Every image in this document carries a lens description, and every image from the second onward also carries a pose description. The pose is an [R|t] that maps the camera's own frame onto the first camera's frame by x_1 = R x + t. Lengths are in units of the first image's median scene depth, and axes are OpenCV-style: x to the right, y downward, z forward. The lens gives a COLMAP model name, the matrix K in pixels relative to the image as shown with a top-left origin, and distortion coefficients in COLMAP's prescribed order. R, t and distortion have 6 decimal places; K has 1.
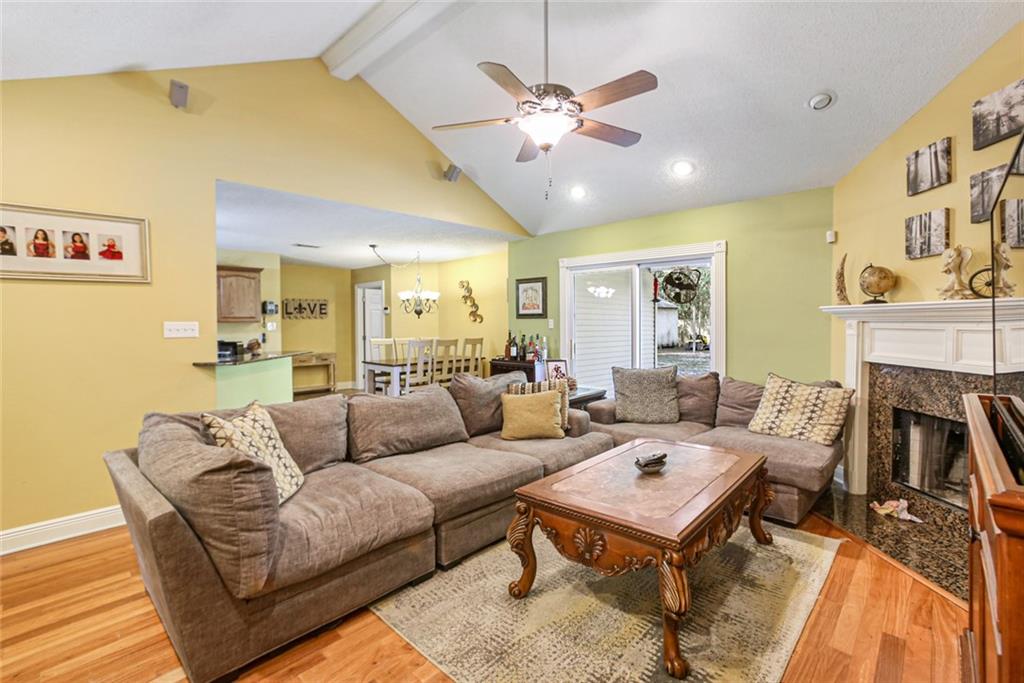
lens RADIAL K [[458.7, 0, 509.9], [0, 458.7, 339.6], [0, 0, 1]] dist [-0.043185, 0.024803]
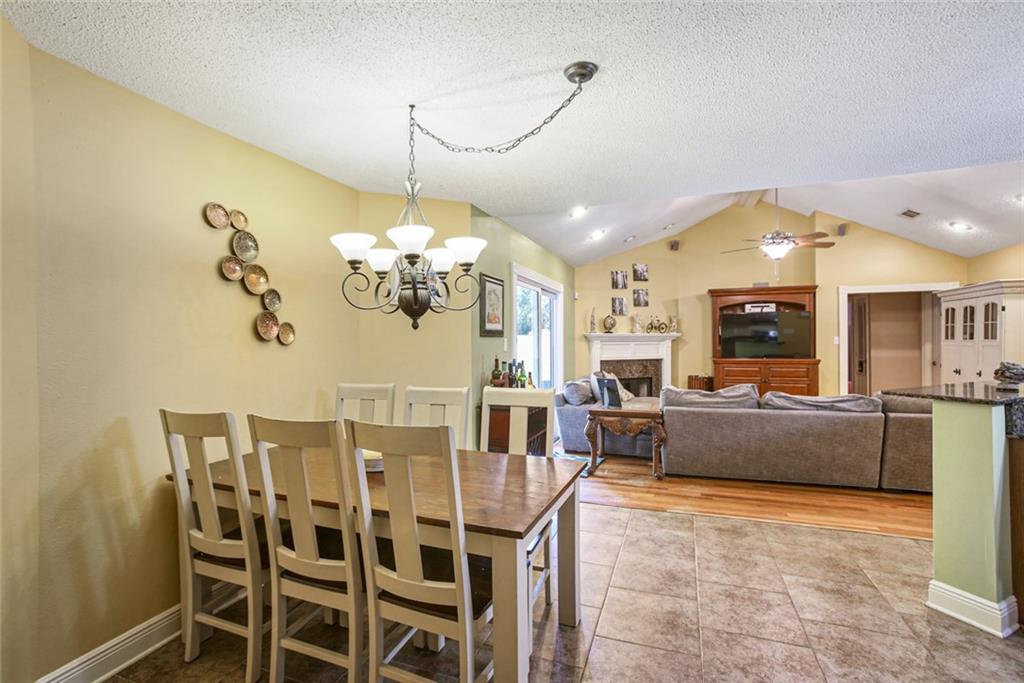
lens RADIAL K [[458.7, 0, 509.9], [0, 458.7, 339.6], [0, 0, 1]] dist [-0.043185, 0.024803]
pose [[-0.386919, 0.008590, 0.922074, -0.496382], [0.041964, 0.999085, 0.008302, -0.040810], [-0.921158, 0.041906, -0.386925, 1.081104]]
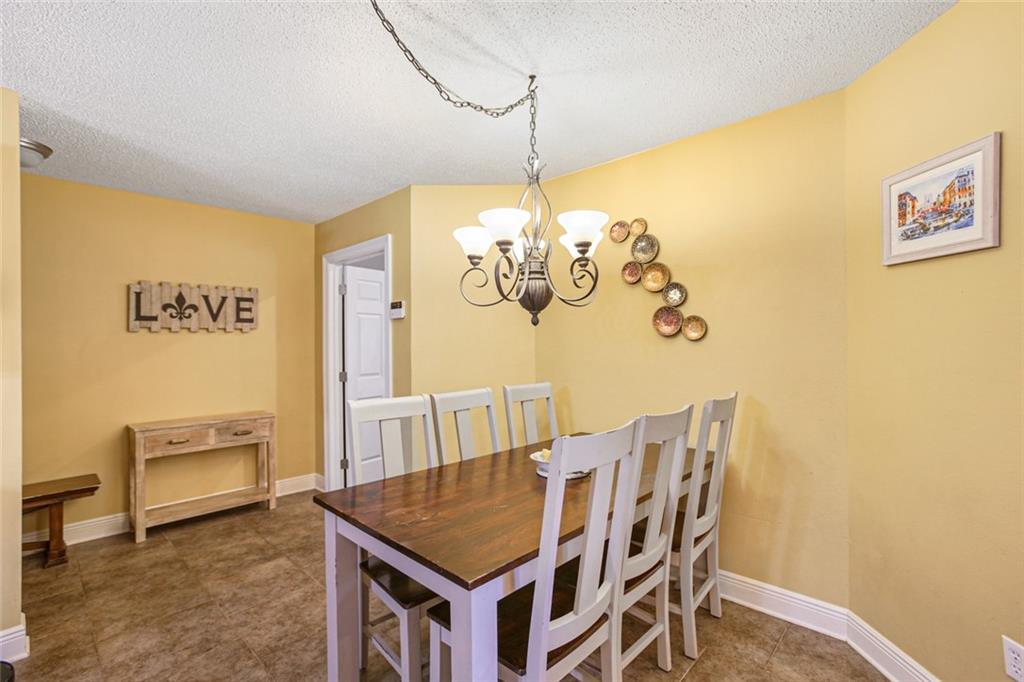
lens RADIAL K [[458.7, 0, 509.9], [0, 458.7, 339.1], [0, 0, 1]] dist [-0.043185, 0.024803]
pose [[0.999896, -0.003177, 0.014046, -0.222051], [0.003760, 0.999121, -0.041742, -0.028077], [-0.013901, 0.041791, 0.999030, 0.754386]]
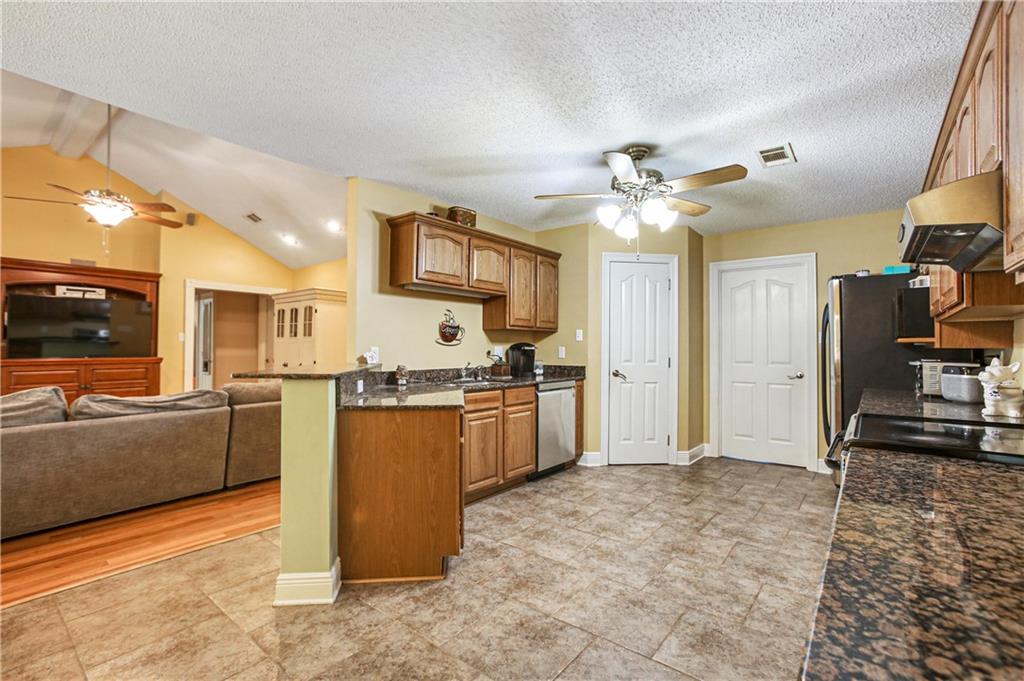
lens RADIAL K [[458.7, 0, 509.9], [0, 458.7, 338.6], [0, 0, 1]] dist [-0.043185, 0.024803]
pose [[-0.996644, -0.001449, -0.081846, -0.445575], [-0.003012, 0.999816, 0.018966, -0.017084], [0.081803, 0.019148, -0.996465, 0.998100]]
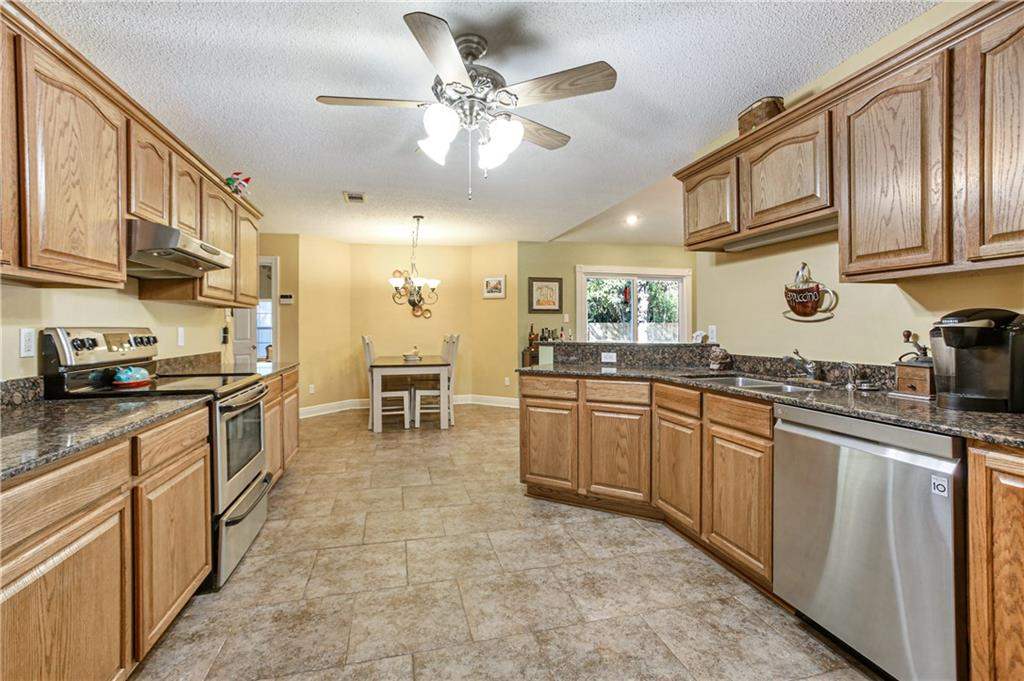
lens RADIAL K [[467.0, 0, 514.6], [0, 467.0, 330.9], [0, 0, 1]] dist [-0.091035, 0.055910]
pose [[0.527330, -0.005441, 0.849643, -0.829458], [0.034114, 0.999309, -0.014773, 0.007929], [-0.848975, 0.036775, 0.527152, 0.415341]]
